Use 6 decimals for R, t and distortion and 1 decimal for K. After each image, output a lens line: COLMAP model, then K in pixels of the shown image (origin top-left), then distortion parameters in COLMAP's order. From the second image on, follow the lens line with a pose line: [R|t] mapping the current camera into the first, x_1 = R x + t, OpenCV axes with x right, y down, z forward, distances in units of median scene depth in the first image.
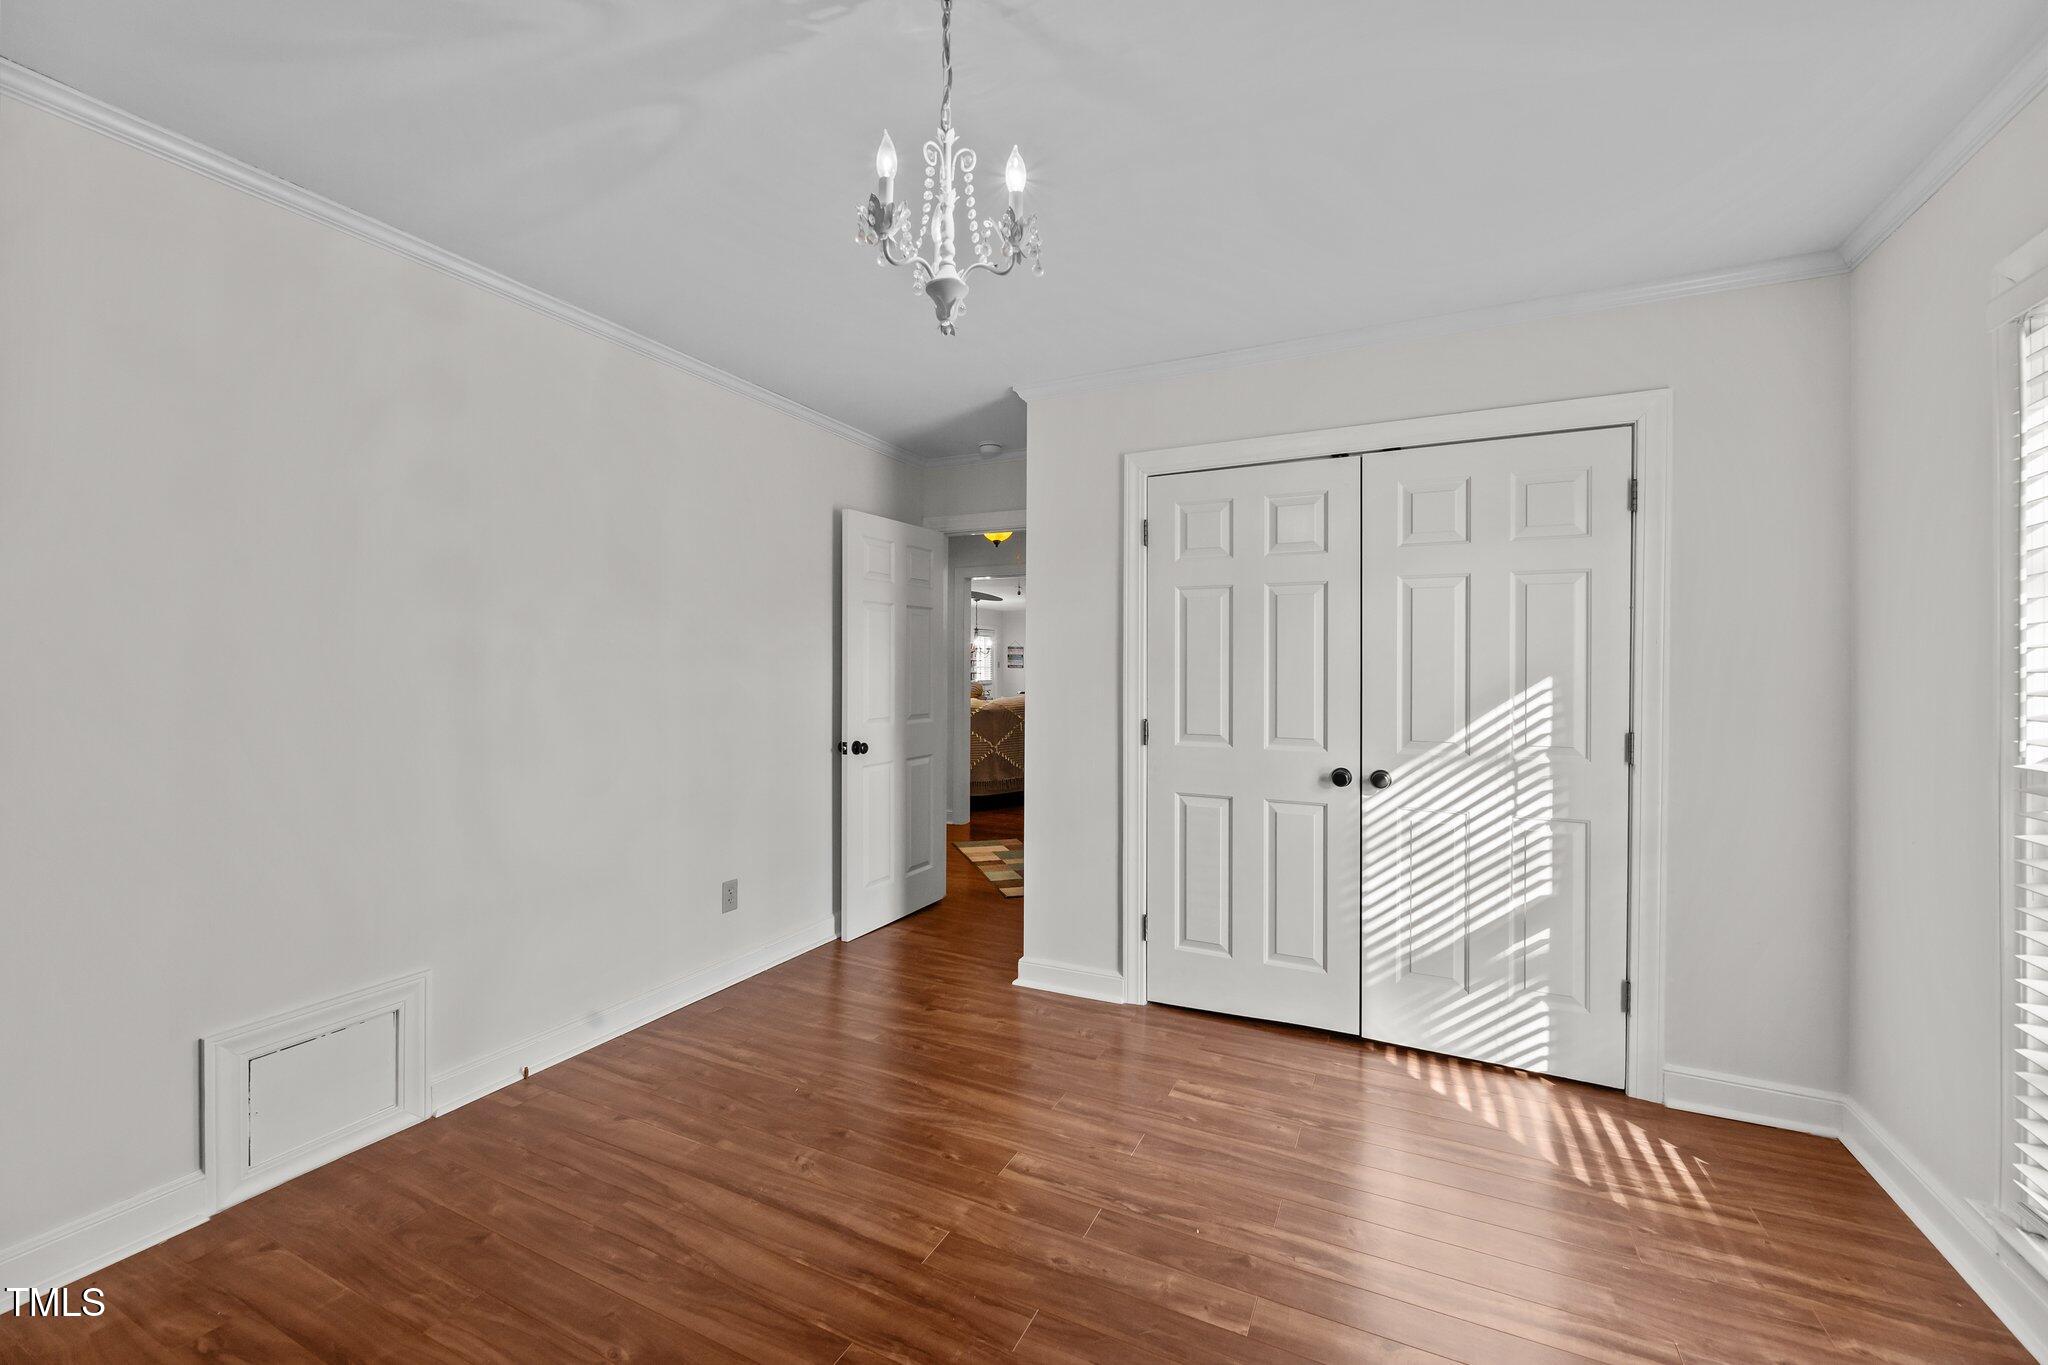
lens RADIAL K [[822.9, 0, 1018.8], [0, 822.9, 675.2], [0, 0, 1]] dist [0.000393, 0.000047]
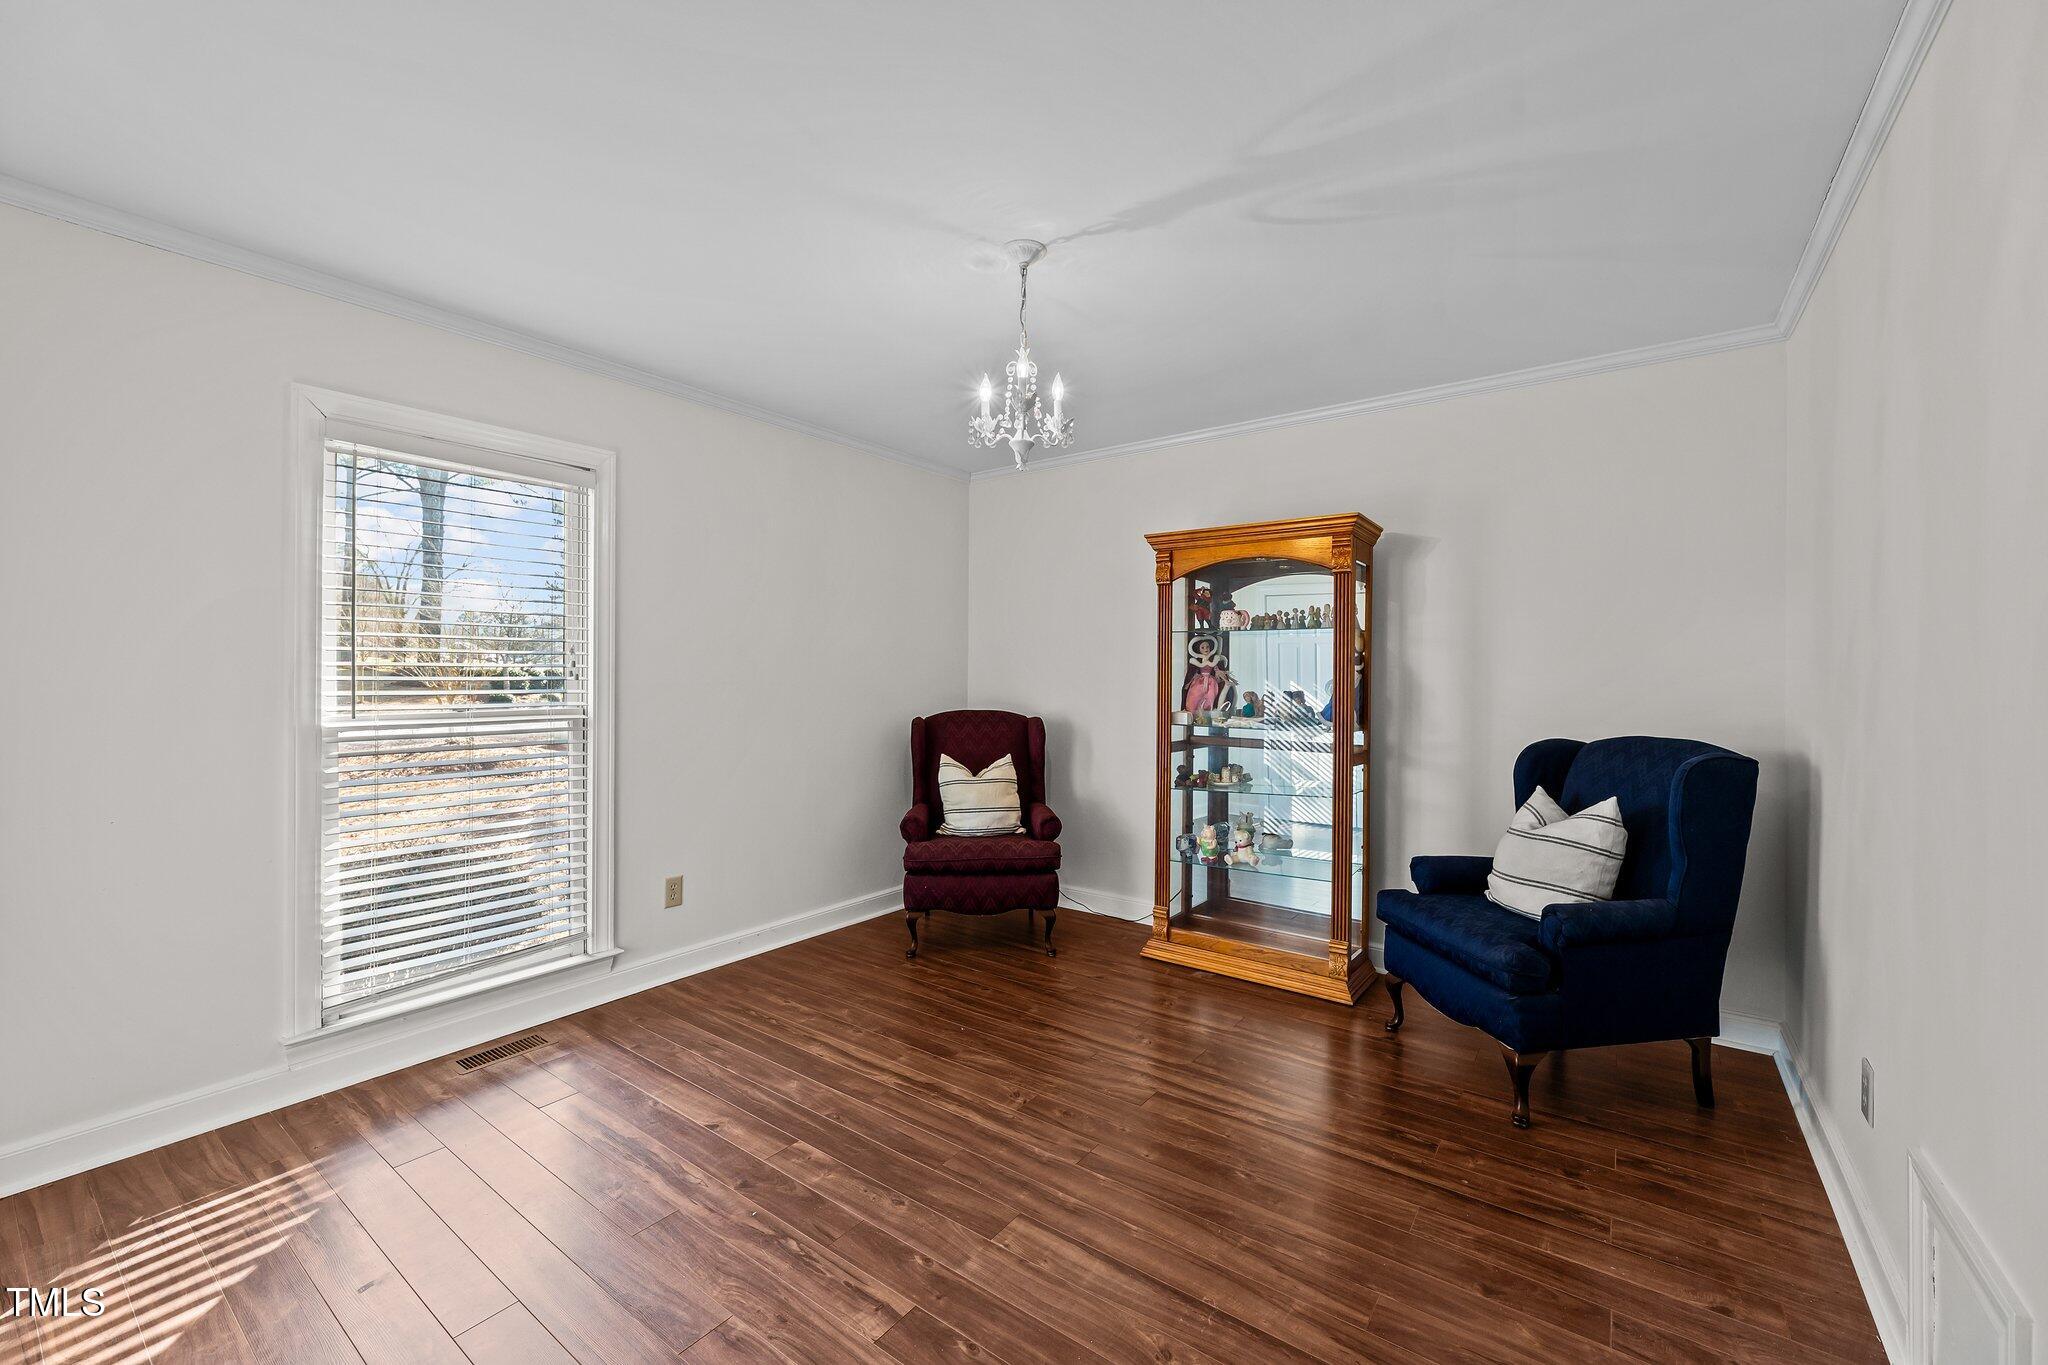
lens RADIAL K [[822.9, 0, 1018.8], [0, 822.9, 675.2], [0, 0, 1]] dist [0.000393, 0.000047]
pose [[-0.982815, -0.010979, 0.184268, -0.286259], [-0.008573, 0.999867, 0.013846, -0.014903], [-0.184395, 0.012029, -0.982779, 1.914982]]
